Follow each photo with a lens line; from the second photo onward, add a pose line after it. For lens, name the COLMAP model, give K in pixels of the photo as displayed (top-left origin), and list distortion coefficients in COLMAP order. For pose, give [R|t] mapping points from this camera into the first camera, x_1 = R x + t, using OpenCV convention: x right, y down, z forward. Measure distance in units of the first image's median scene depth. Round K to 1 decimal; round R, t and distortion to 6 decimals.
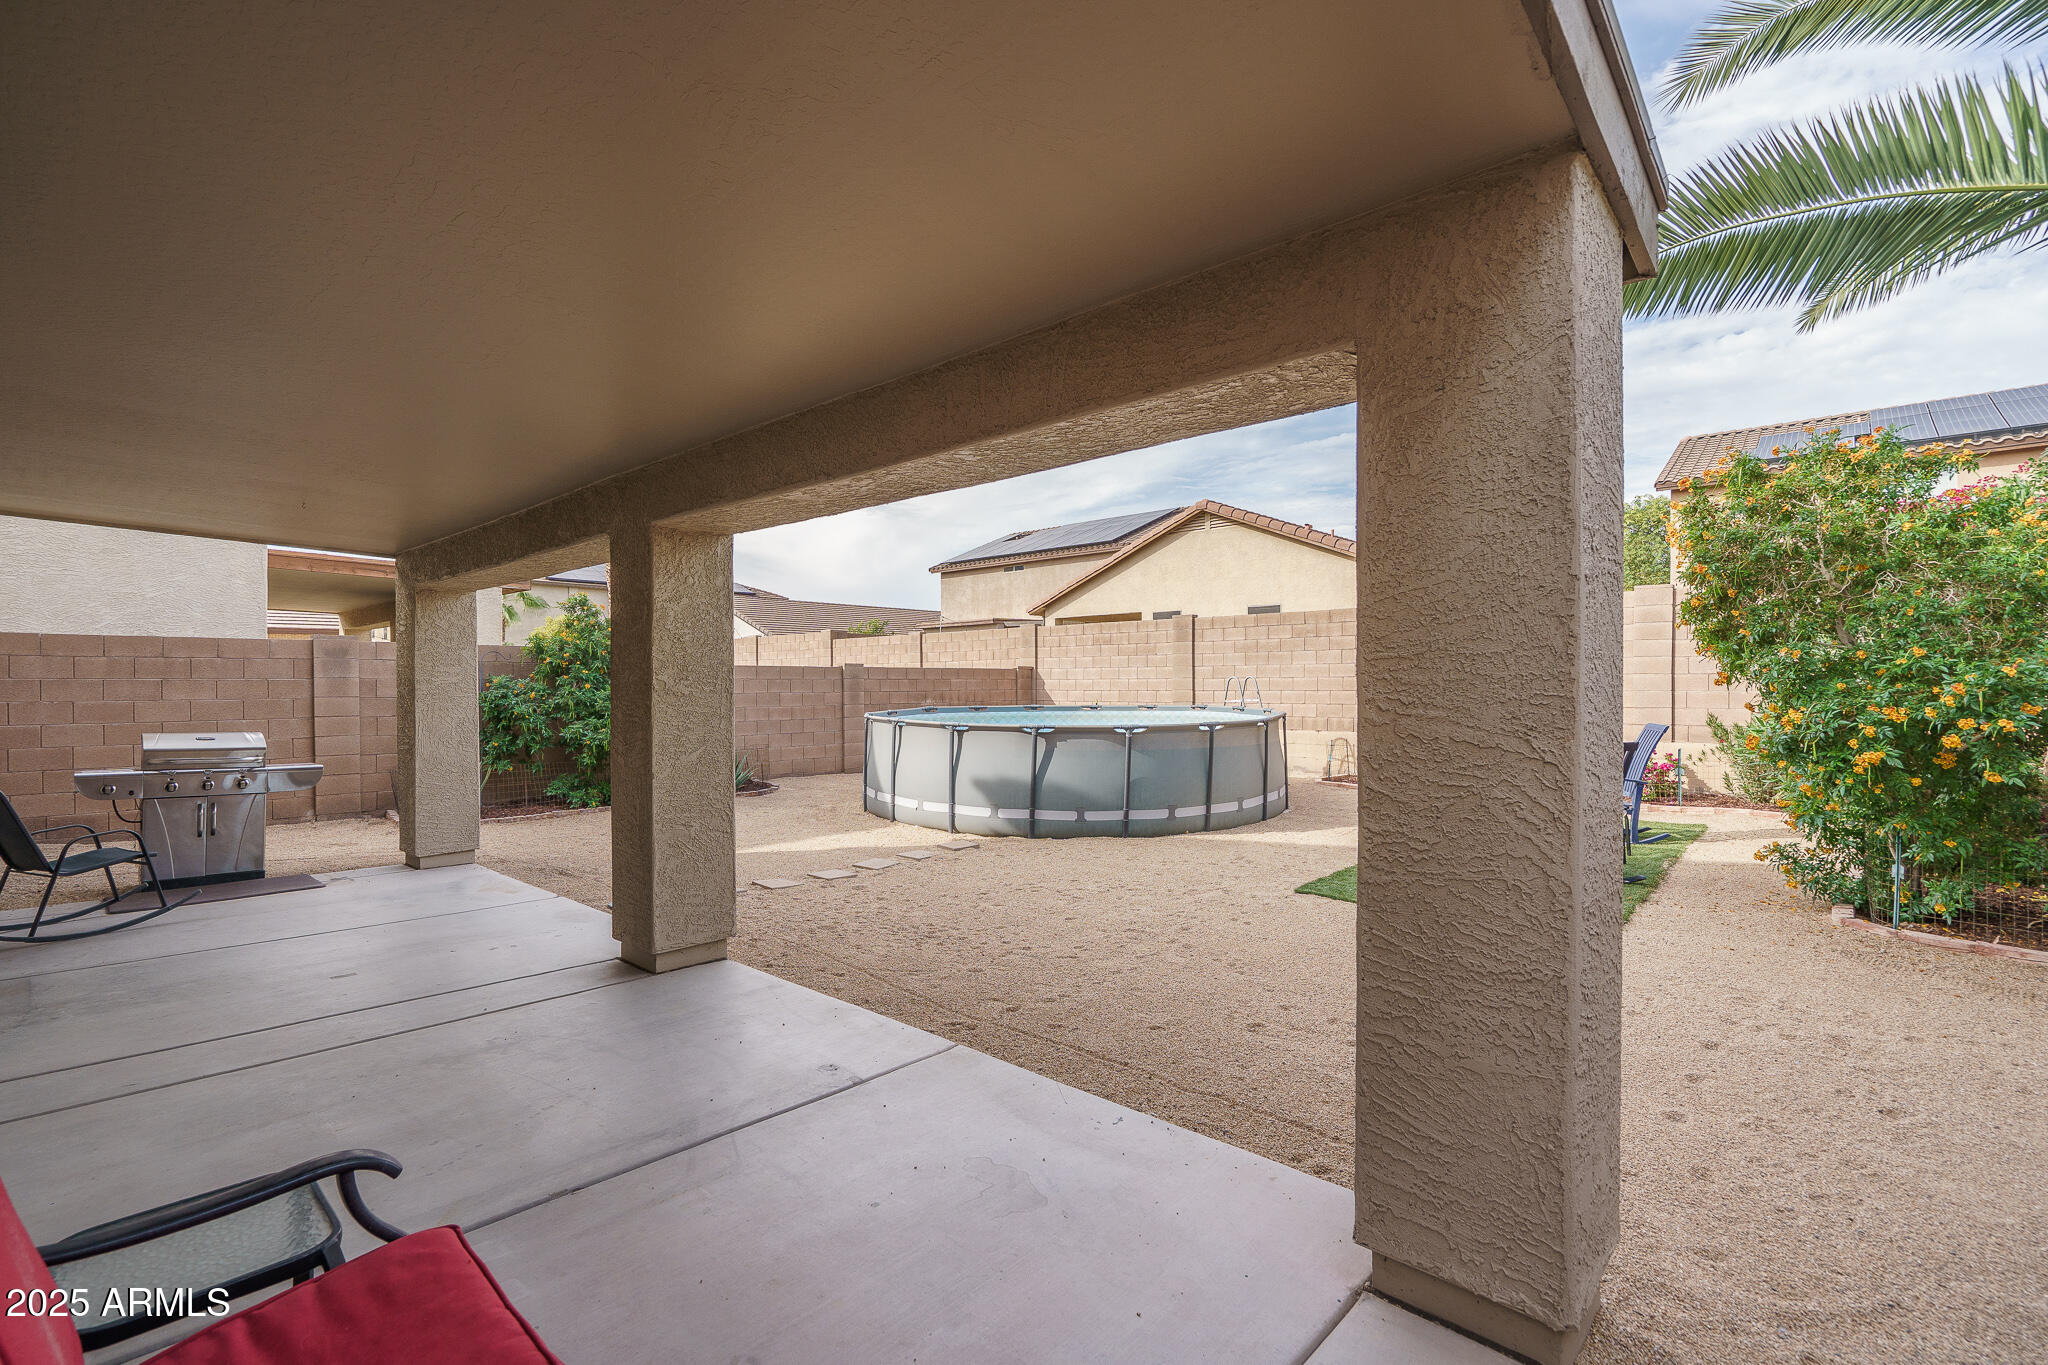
lens RADIAL K [[926.4, 0, 1014.9], [0, 926.4, 684.0], [0, 0, 1]] dist [0.000036, 0.000250]
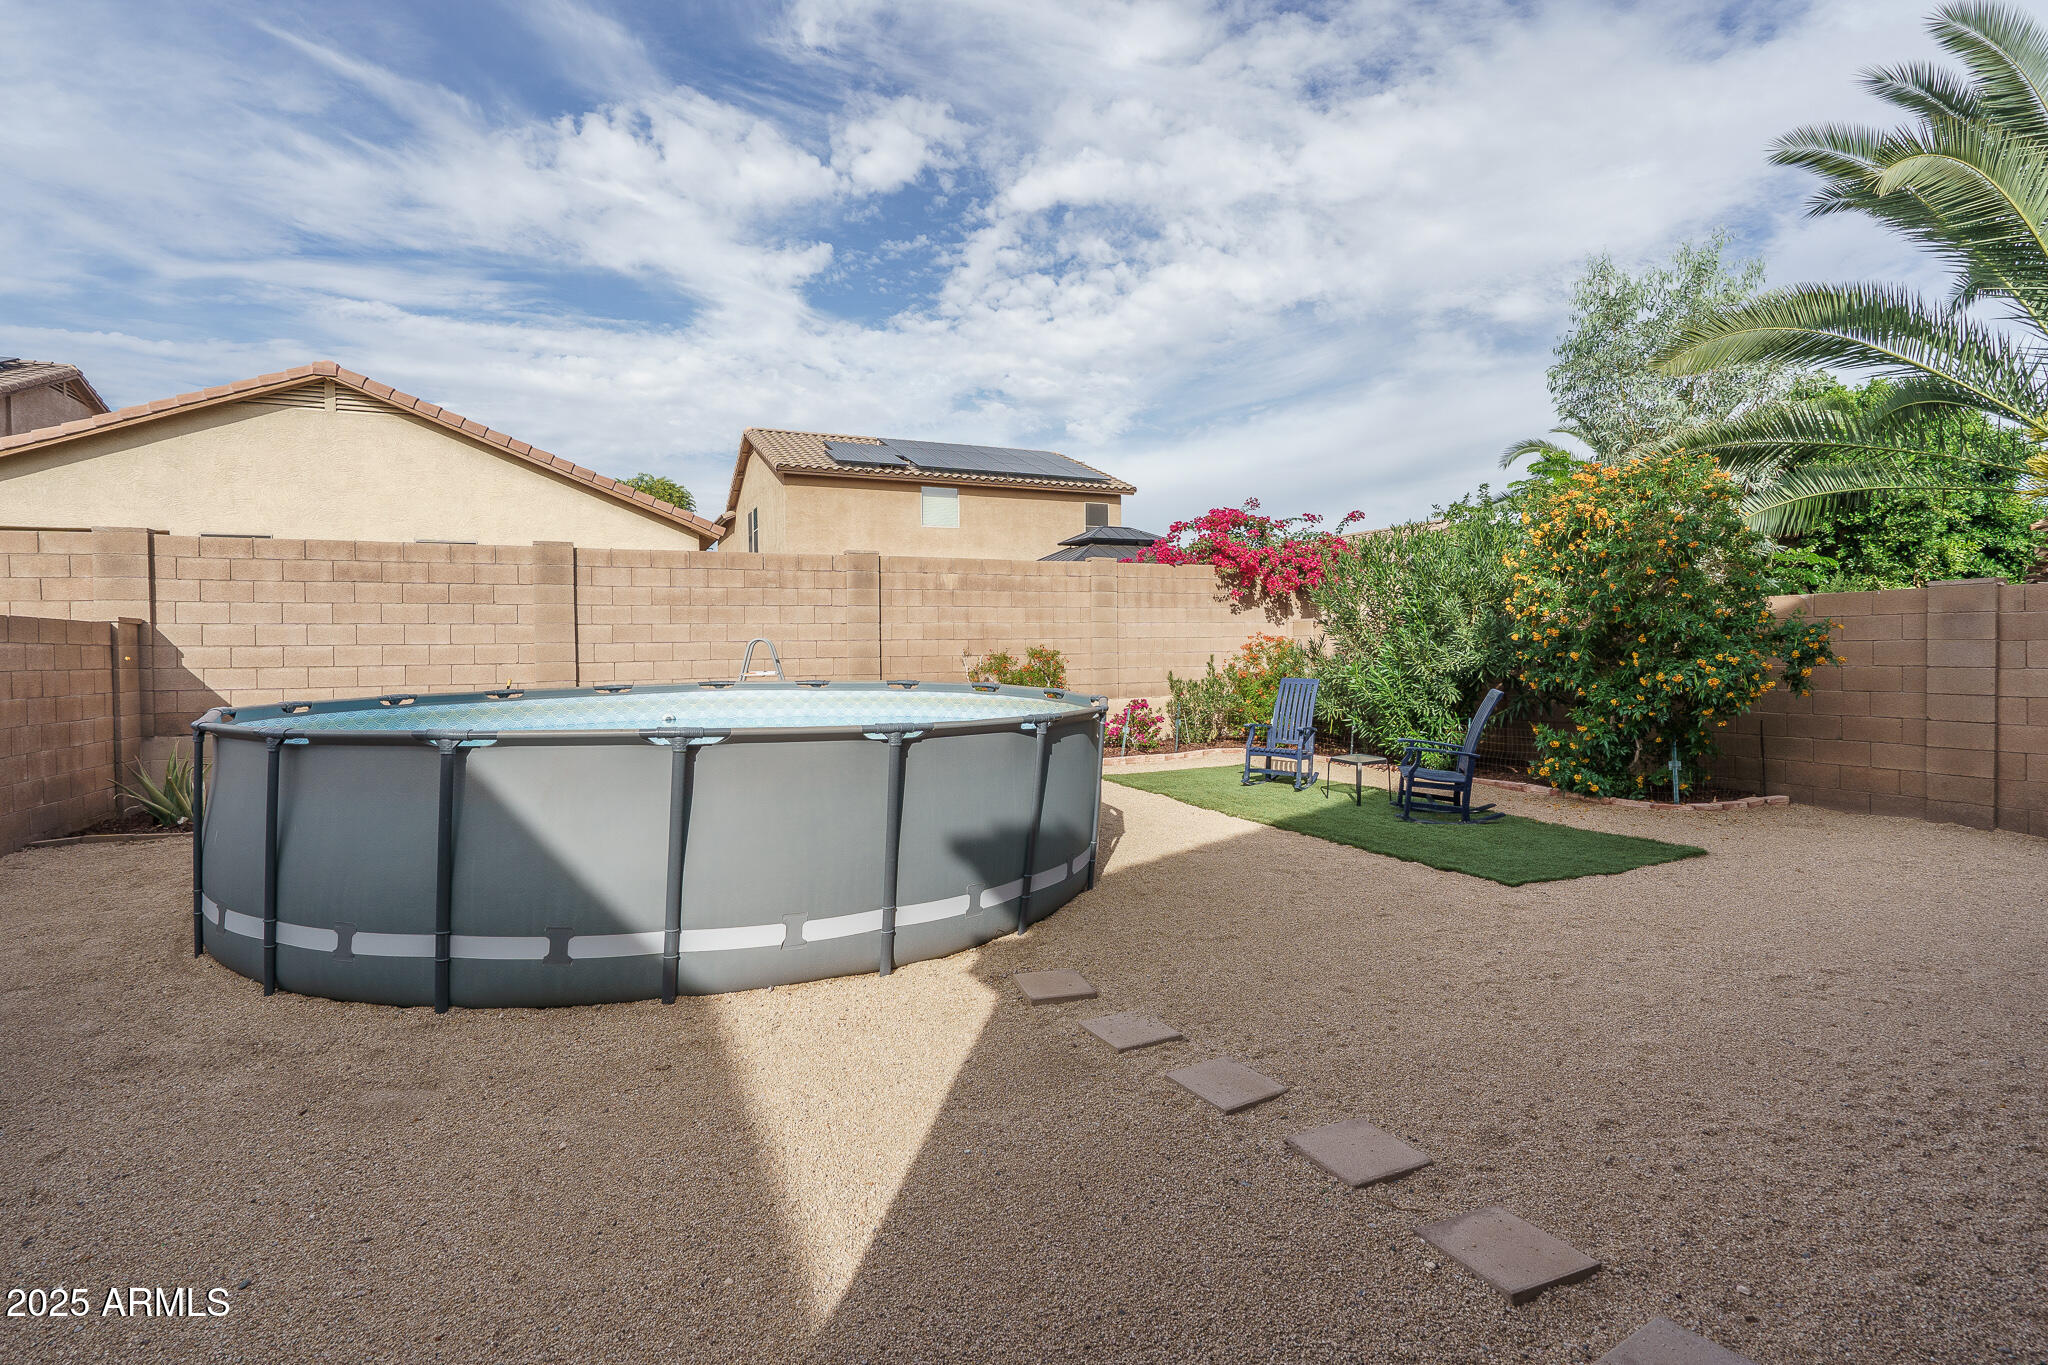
lens RADIAL K [[926.4, 0, 1014.9], [0, 926.4, 684.0], [0, 0, 1]] dist [0.000036, 0.000250]
pose [[0.395070, -0.035291, 0.917973, -0.461843], [0.013249, 0.999377, 0.032719, 0.008540], [-0.918556, -0.000764, 0.395291, 0.791355]]
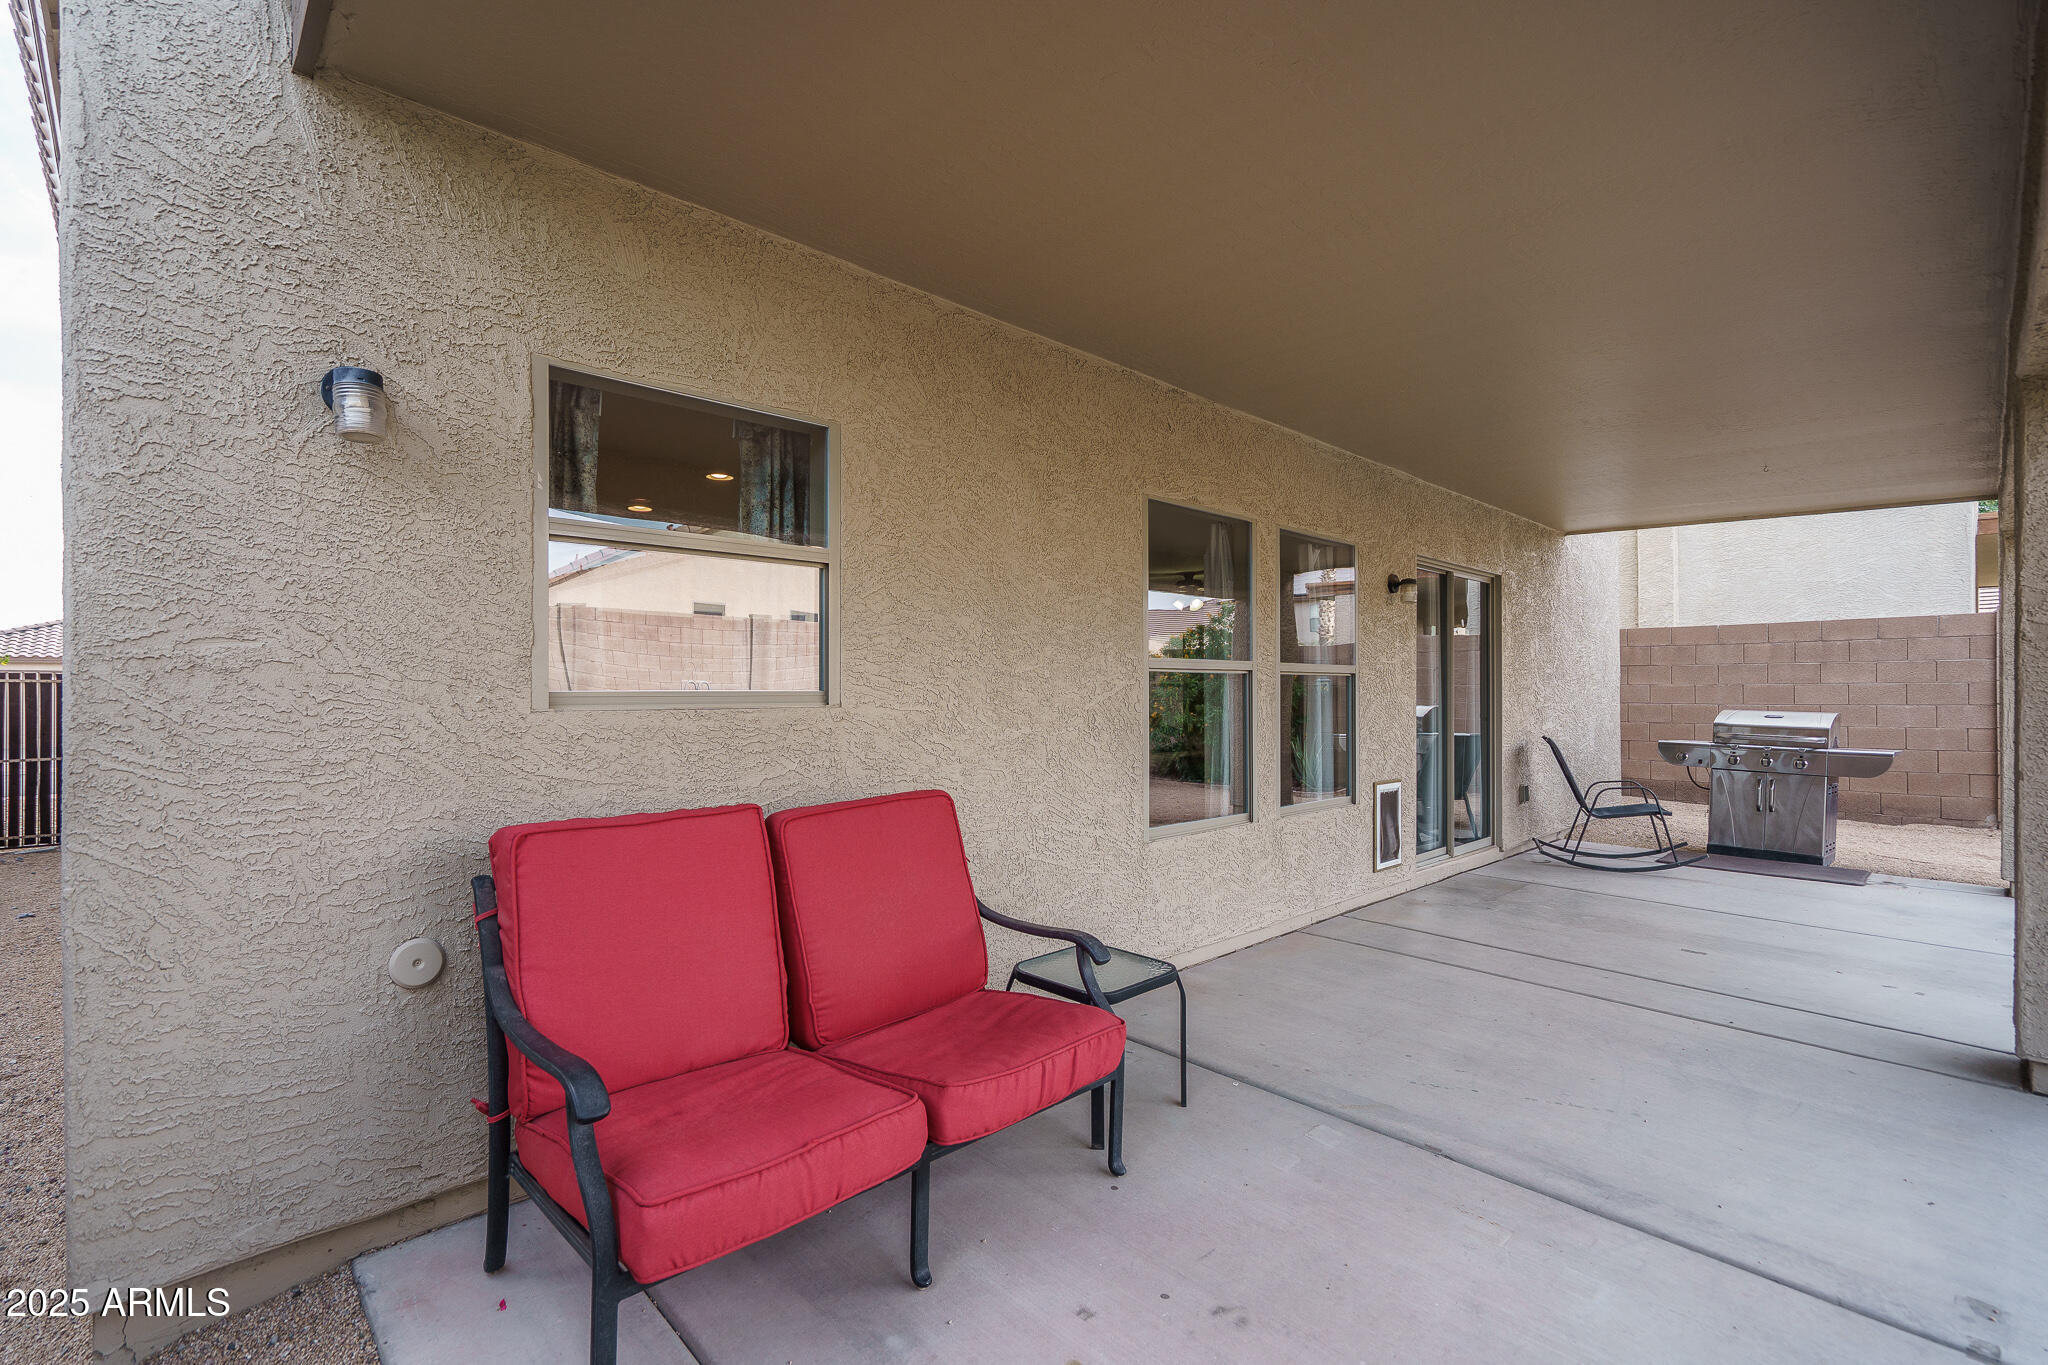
lens RADIAL K [[926.4, 0, 1014.9], [0, 926.4, 684.0], [0, 0, 1]] dist [0.000036, 0.000250]
pose [[-0.071638, -0.004837, -0.997419, 0.143371], [0.003156, 0.999982, -0.005076, 0.019119], [0.997426, -0.003511, -0.071621, 0.179611]]
